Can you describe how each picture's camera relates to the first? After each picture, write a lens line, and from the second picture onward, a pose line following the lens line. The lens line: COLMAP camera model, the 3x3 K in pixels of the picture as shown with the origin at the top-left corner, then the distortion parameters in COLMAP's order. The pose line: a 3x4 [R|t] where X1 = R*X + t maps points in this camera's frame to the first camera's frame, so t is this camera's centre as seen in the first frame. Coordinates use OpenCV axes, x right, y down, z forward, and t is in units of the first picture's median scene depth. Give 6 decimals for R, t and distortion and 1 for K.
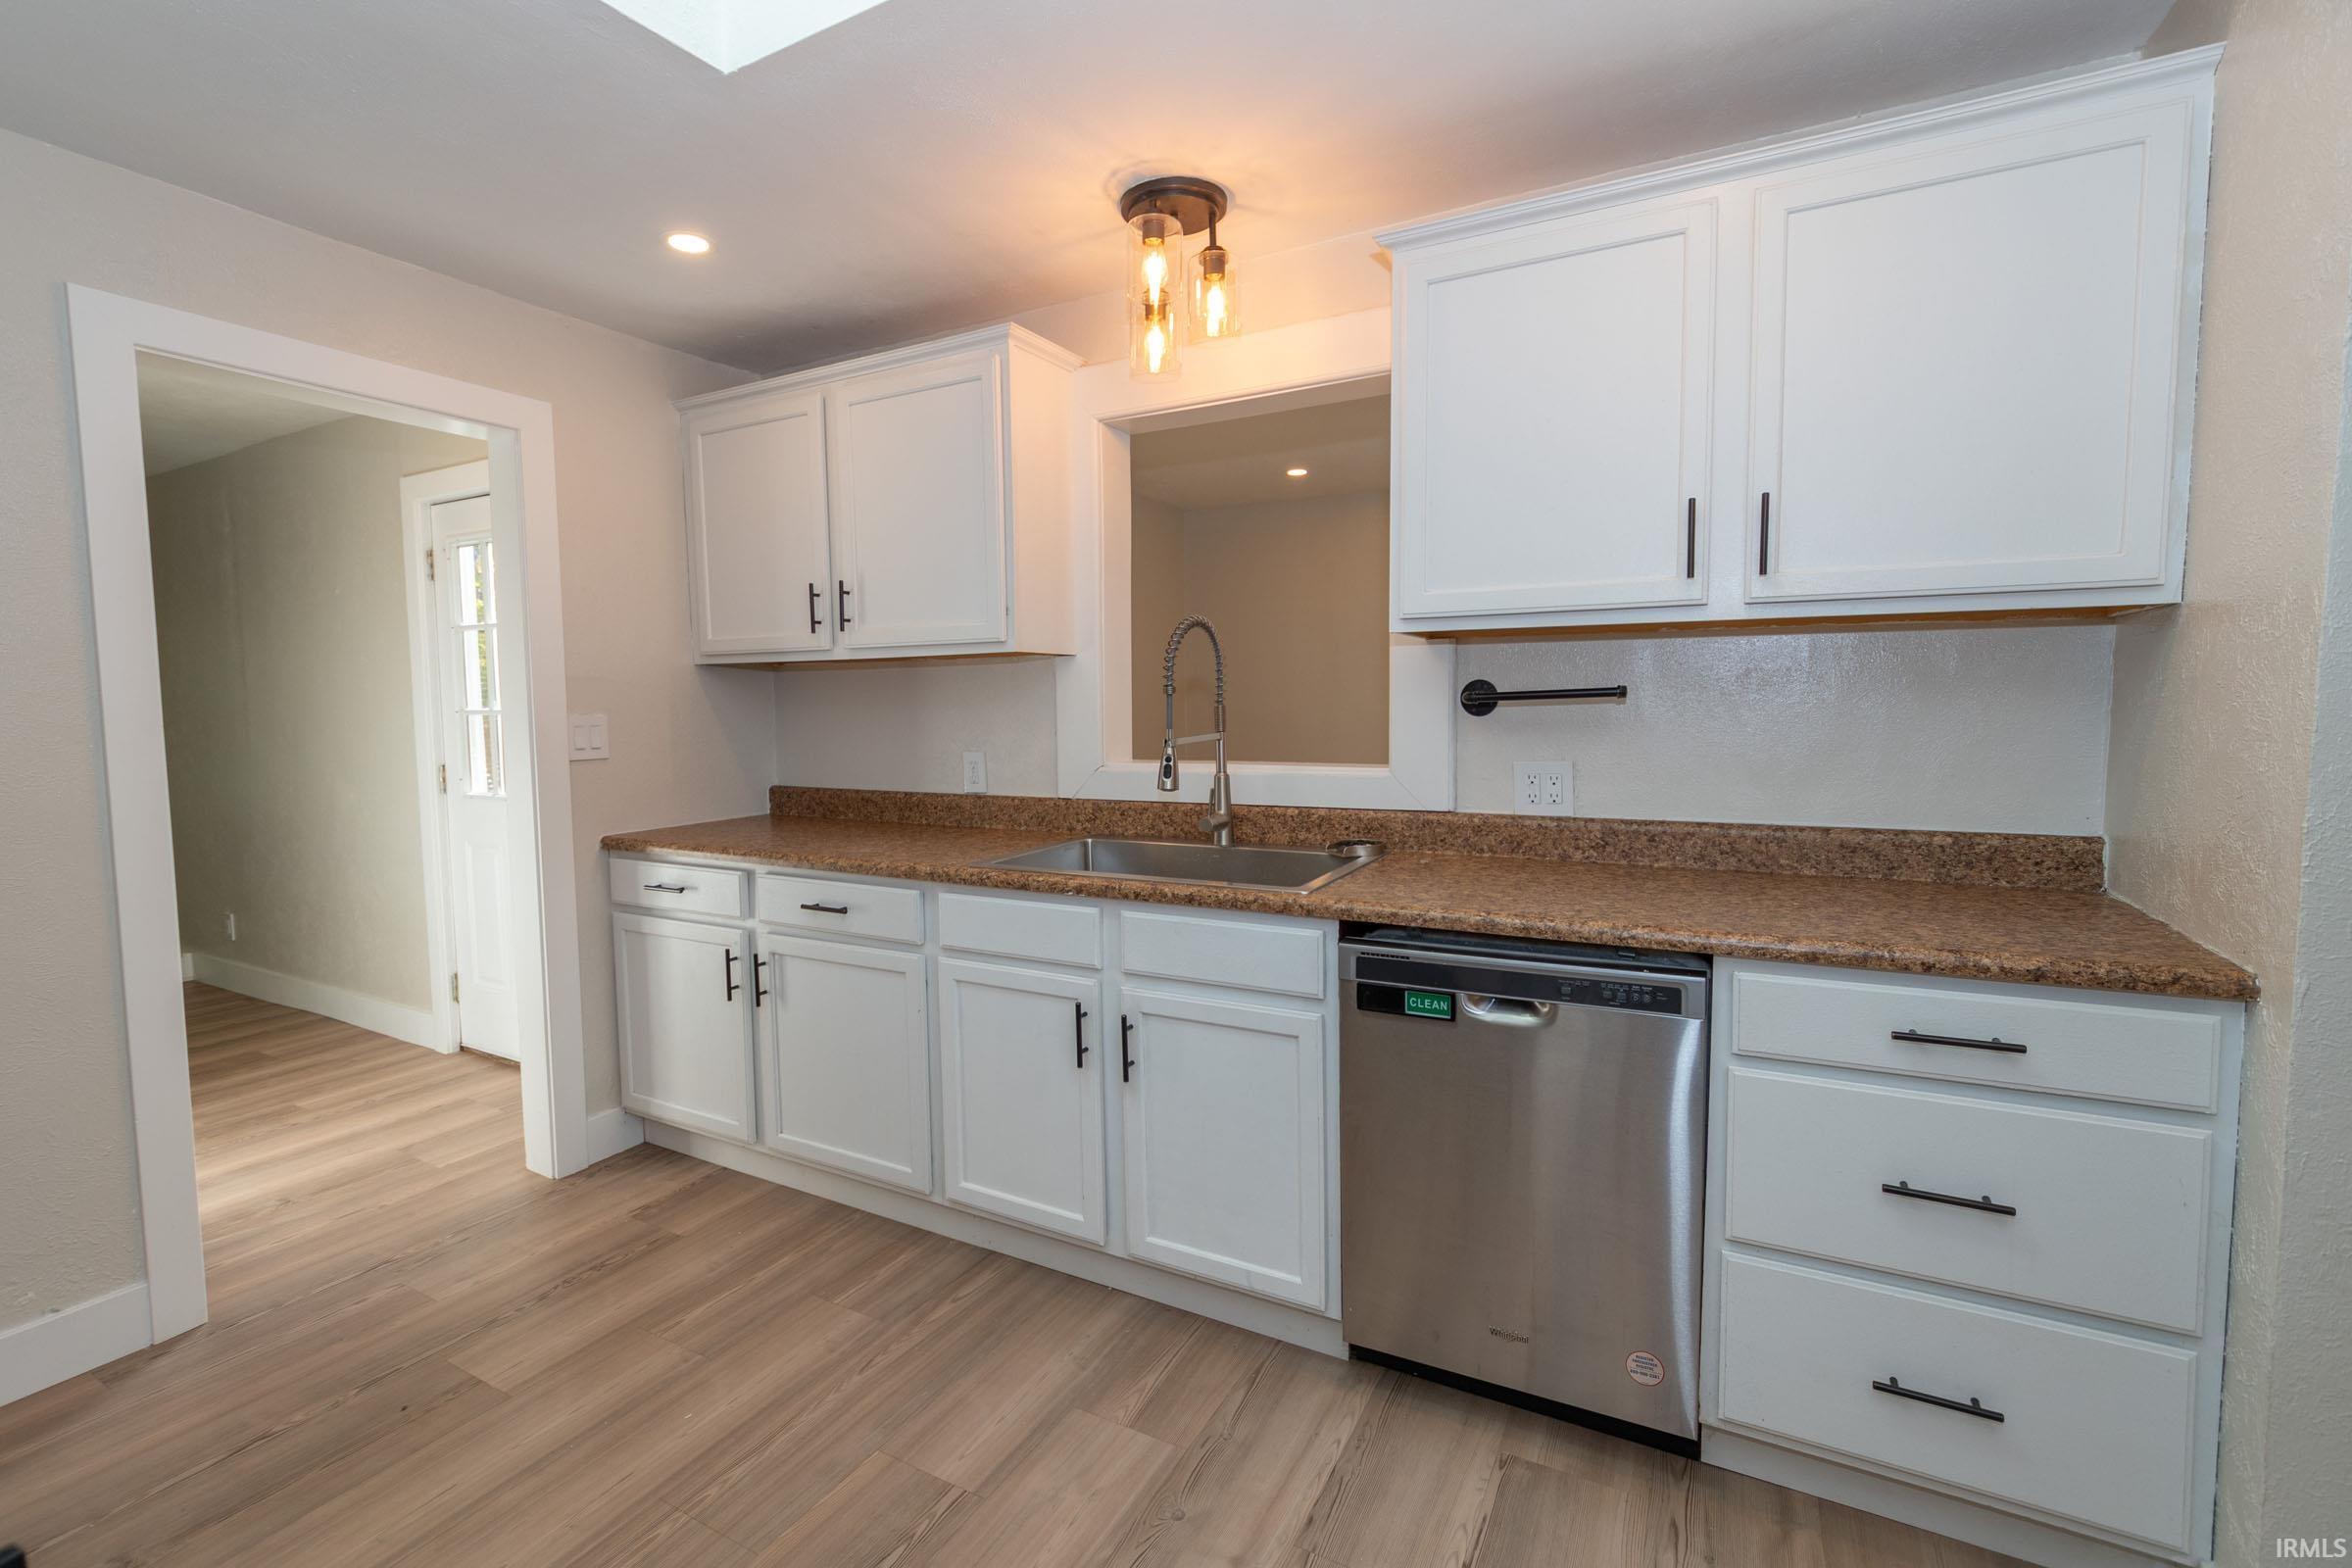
lens RADIAL K [[998.8, 0, 1117.1], [0, 998.8, 769.3], [0, 0, 1]] dist [-0.001020, 0.001929]
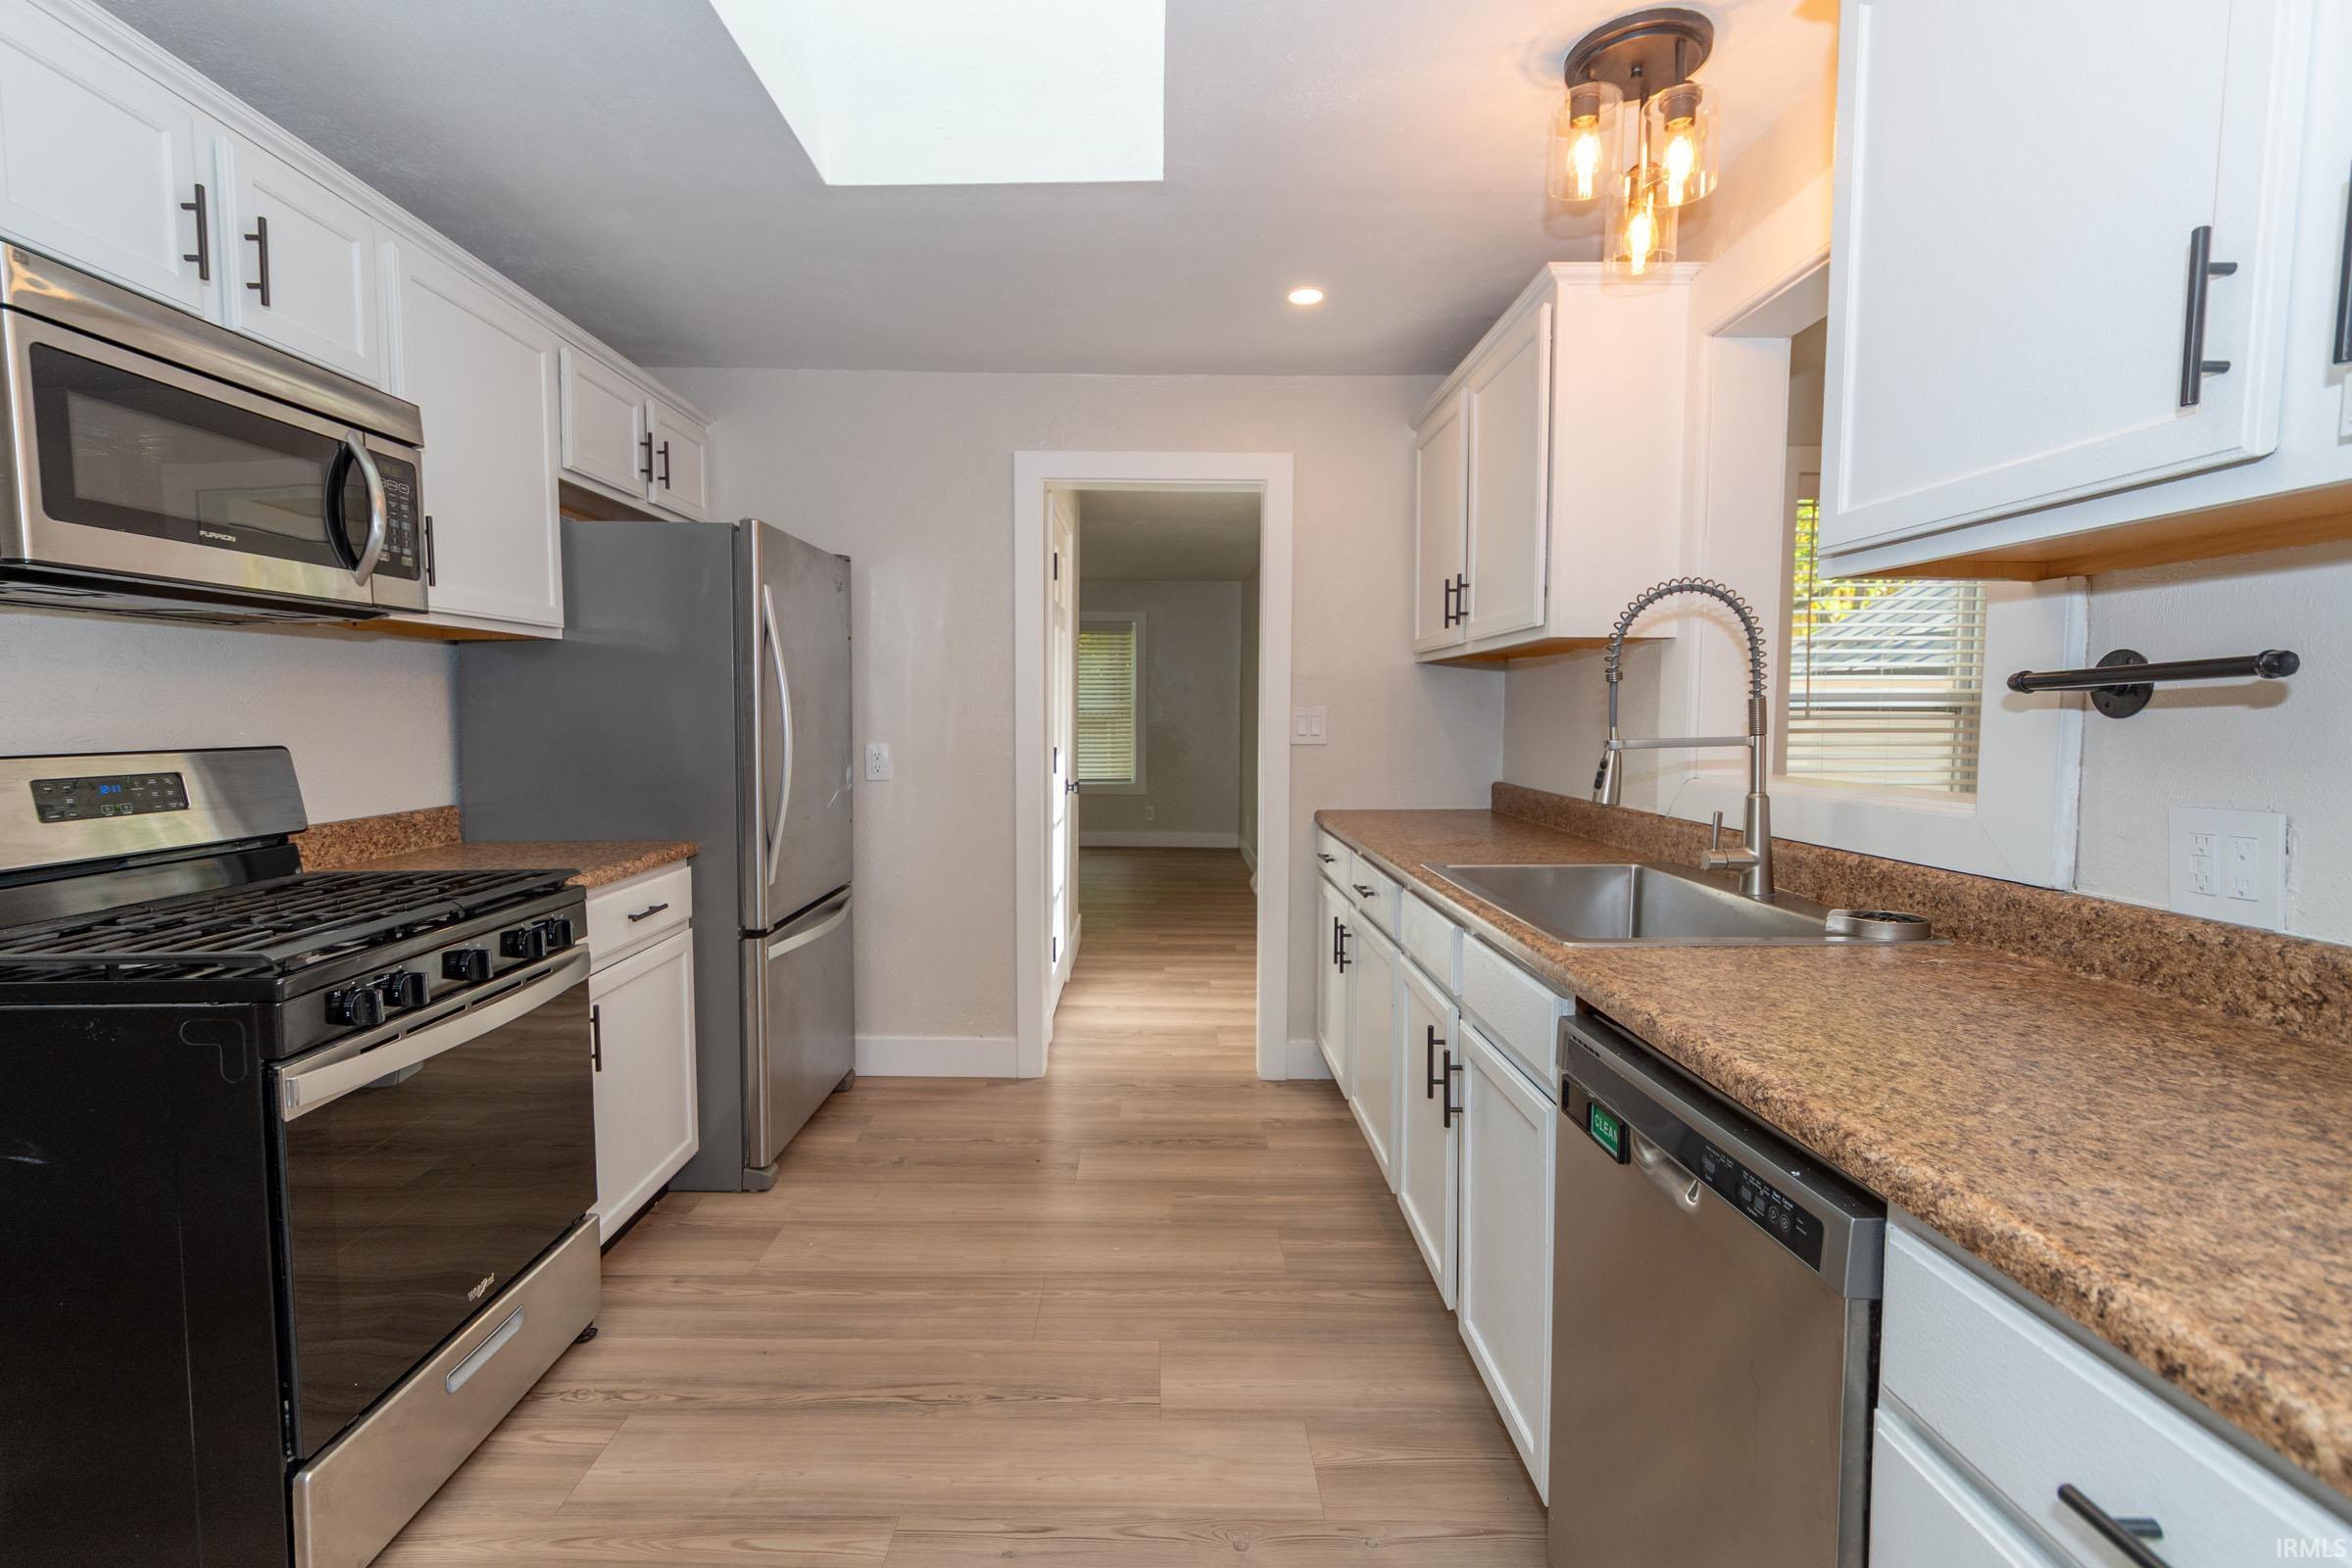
lens RADIAL K [[998.8, 0, 1144.8], [0, 998.8, 775.7], [0, 0, 1]] dist [-0.001020, 0.001929]
pose [[0.530064, 0.068887, -0.845155, 0.527502], [-0.067753, 0.996949, 0.038766, -0.007703], [0.845247, 0.036713, 0.533114, 0.271970]]
